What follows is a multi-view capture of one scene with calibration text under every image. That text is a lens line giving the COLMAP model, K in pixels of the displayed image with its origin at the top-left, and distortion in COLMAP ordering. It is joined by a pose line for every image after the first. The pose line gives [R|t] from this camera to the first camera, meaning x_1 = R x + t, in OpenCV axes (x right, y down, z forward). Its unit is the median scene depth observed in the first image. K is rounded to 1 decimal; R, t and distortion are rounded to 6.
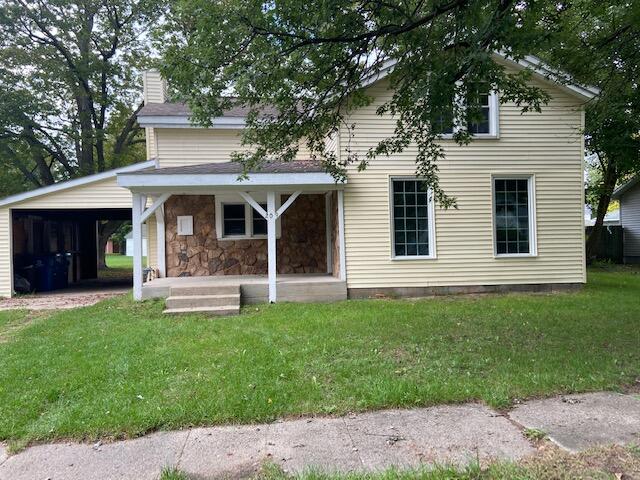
lens RADIAL K [[458.7, 0, 320.0], [0, 458.7, 240.0], [0, 0, 1]] dist [0.038530, -0.000565]
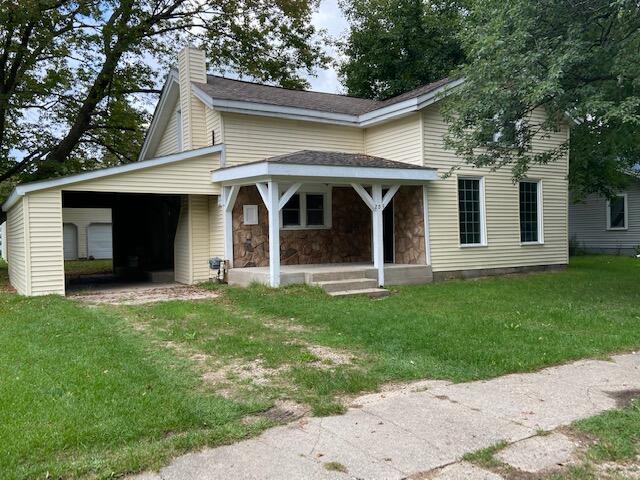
lens RADIAL K [[551.4, 0, 320.0], [0, 551.4, 240.0], [0, 0, 1]] dist [0.004180, 0.002853]
pose [[0.908011, -0.001049, 0.418944, -0.730538], [-0.002854, 0.999958, 0.008690, 0.013519], [-0.418936, -0.009087, 0.907970, -0.126005]]
